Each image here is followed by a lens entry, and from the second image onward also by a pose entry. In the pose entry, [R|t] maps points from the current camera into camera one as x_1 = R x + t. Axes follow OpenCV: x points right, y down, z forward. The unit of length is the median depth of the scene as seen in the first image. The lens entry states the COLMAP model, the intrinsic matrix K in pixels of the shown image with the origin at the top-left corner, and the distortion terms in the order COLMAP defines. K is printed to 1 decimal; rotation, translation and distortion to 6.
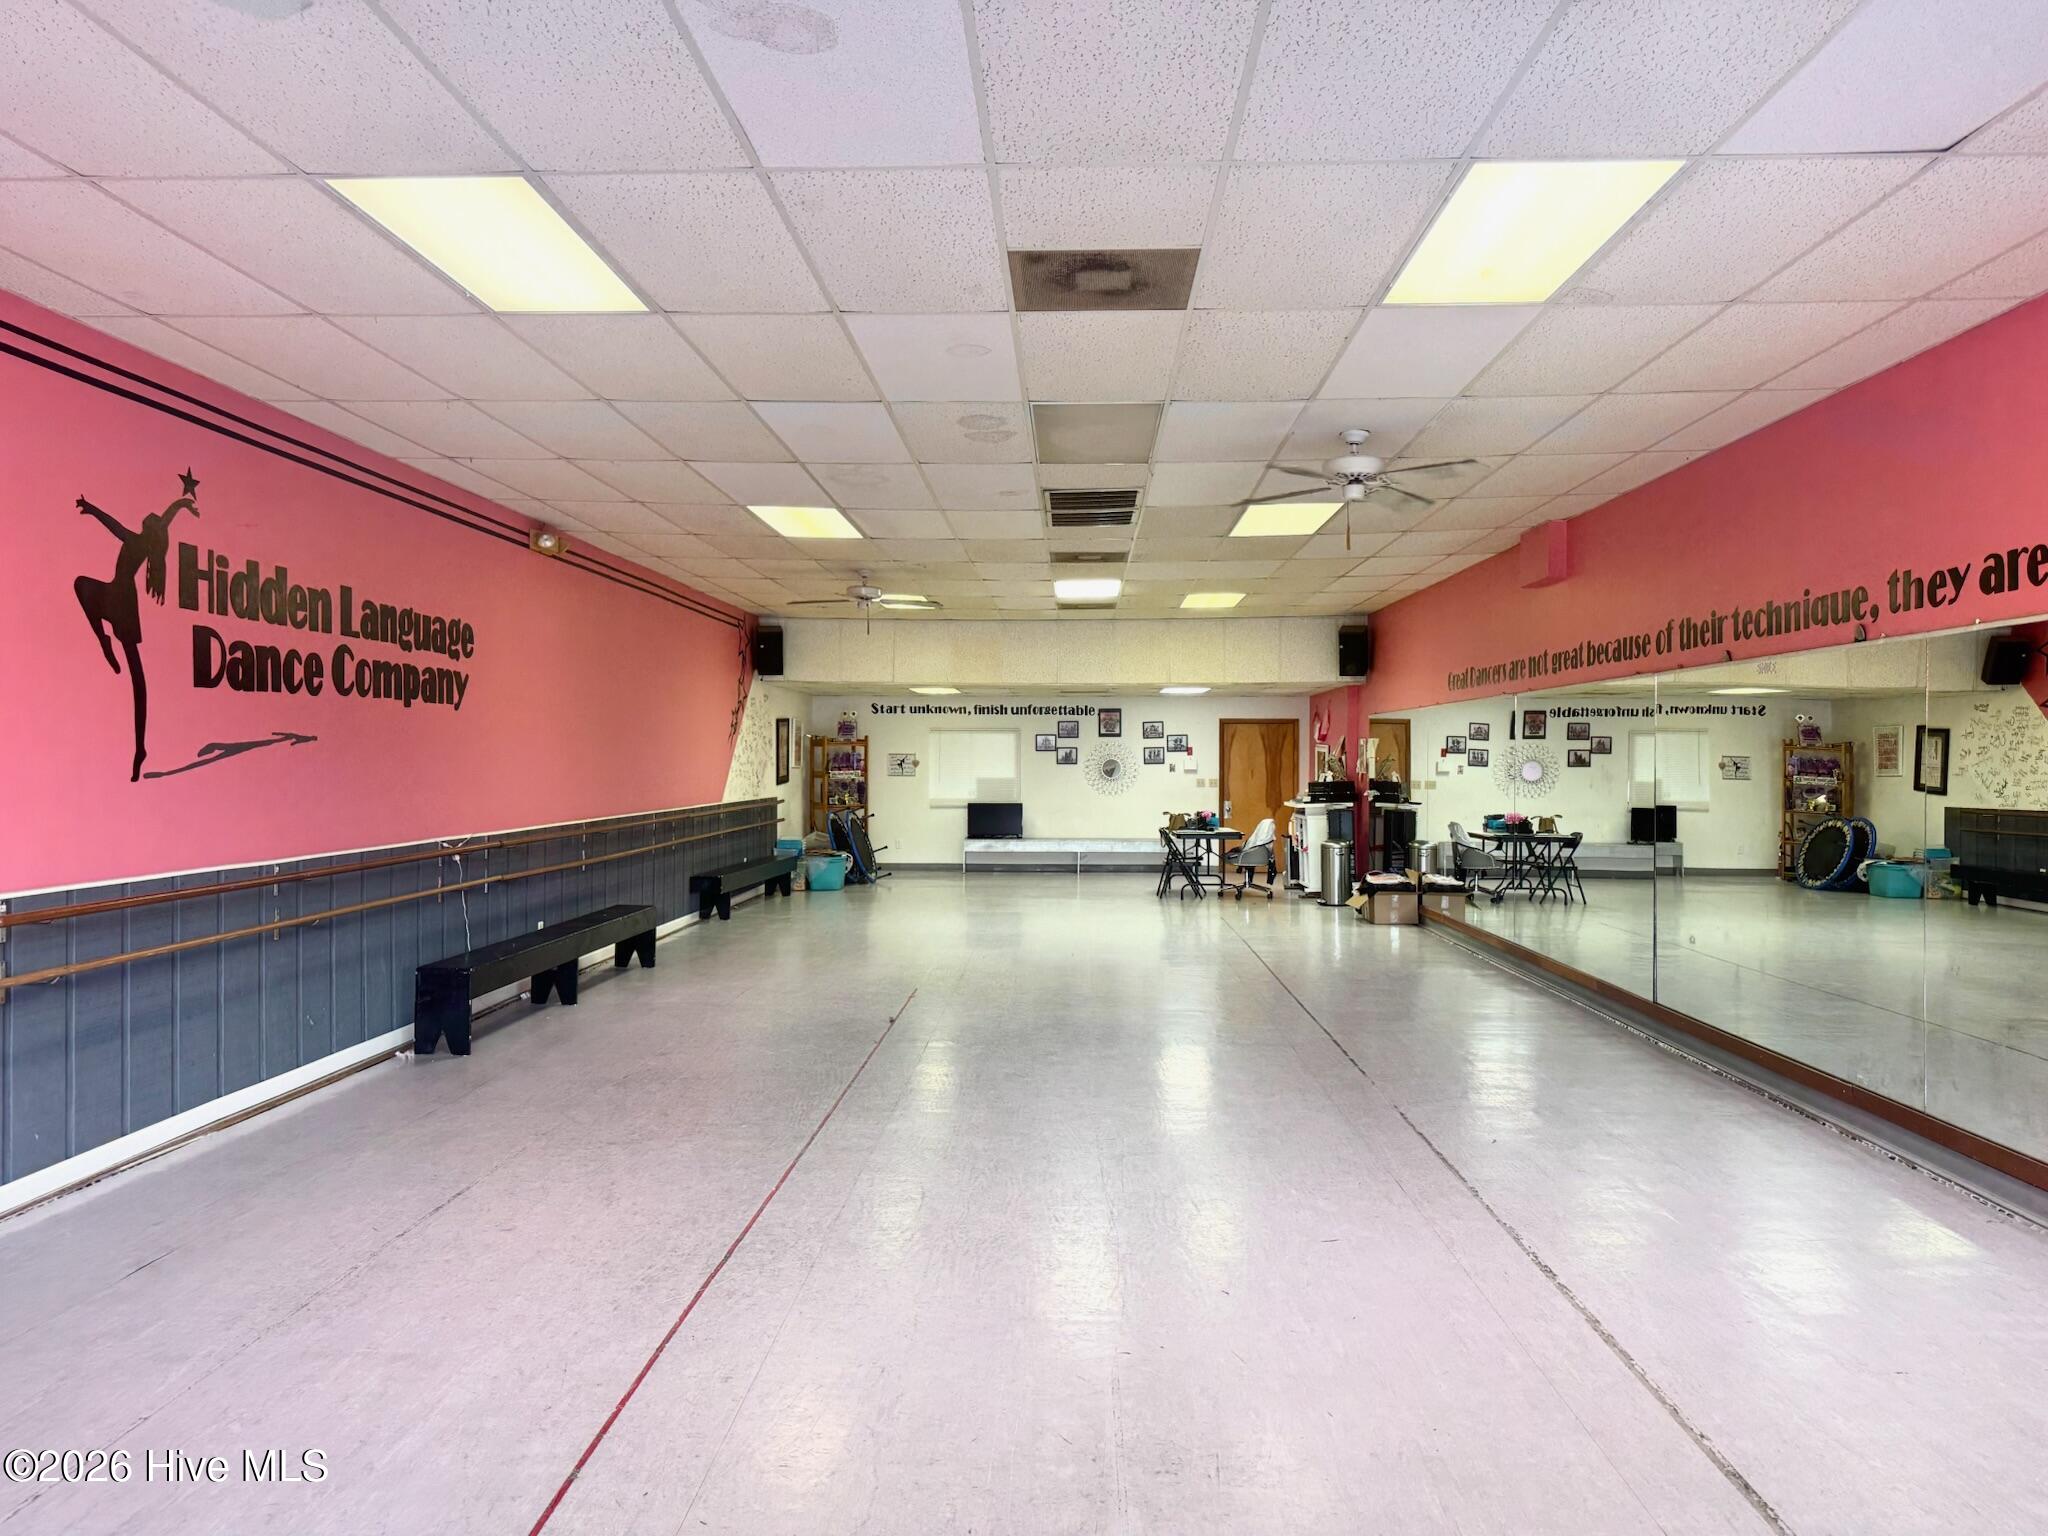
lens RADIAL K [[1397.6, 0, 1024.0], [0, 1397.6, 768.0], [0, 0, 1]] dist [0.067671, -0.125012]
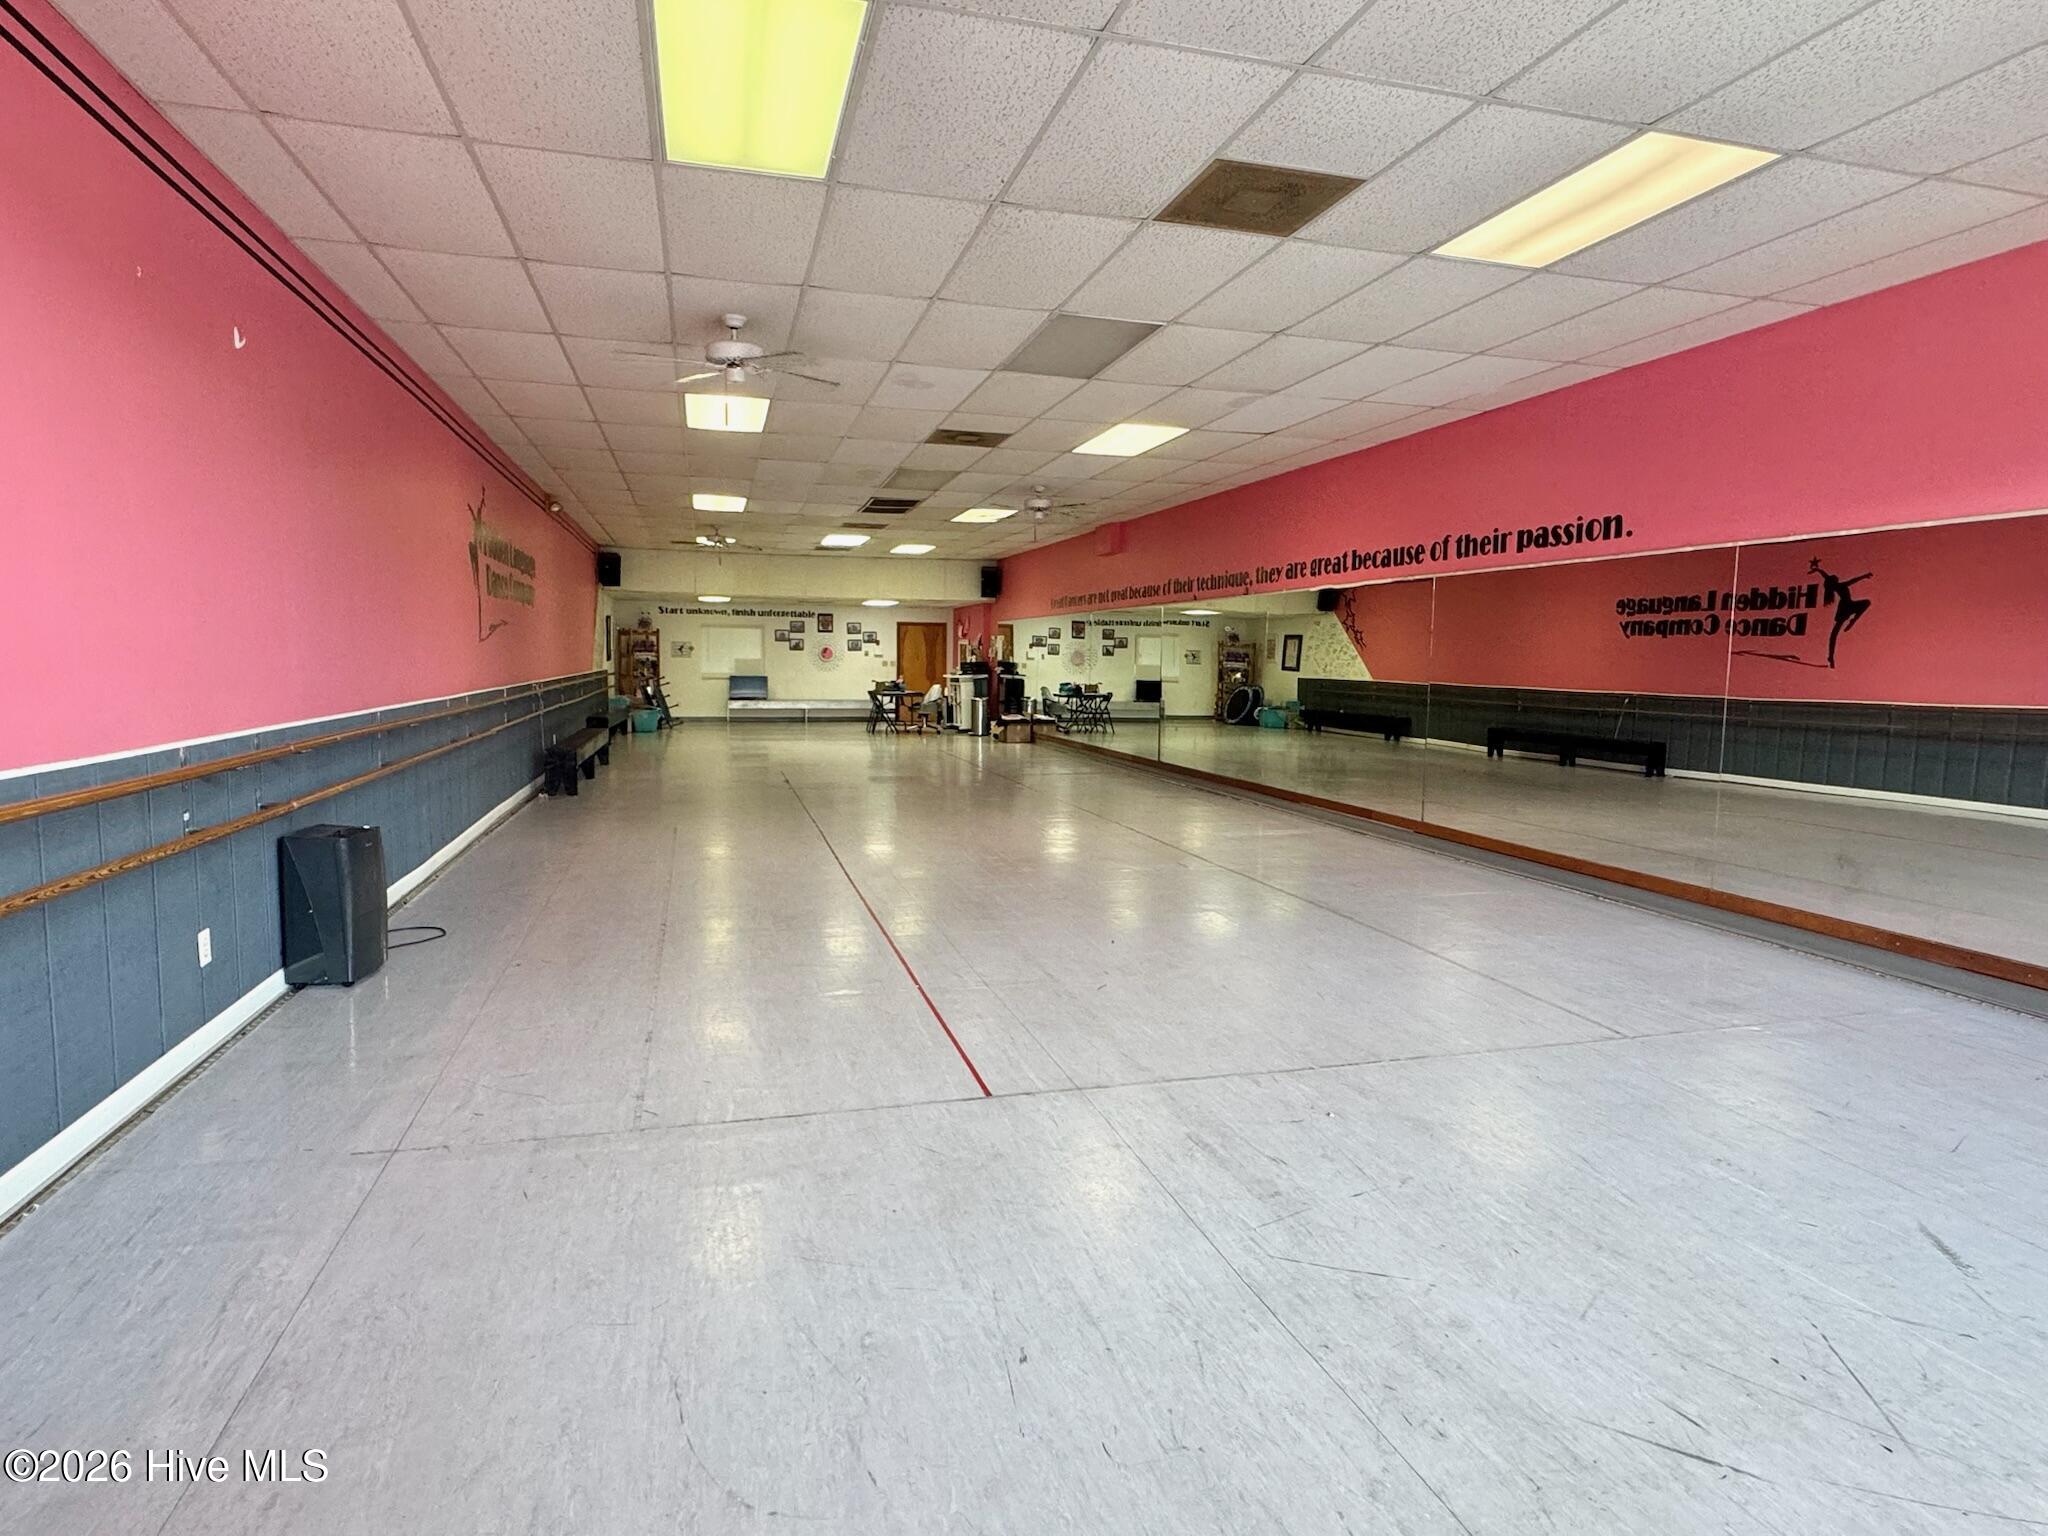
lens RADIAL K [[1111.0, 0, 1024.0], [0, 1111.0, 768.0], [0, 0, 1]] dist [0.024051, 0.000066]
pose [[0.949549, -0.021894, 0.312854, -0.123565], [-0.007949, 0.995559, 0.093799, 0.009862], [-0.313518, -0.091554, 0.945158, -0.237741]]
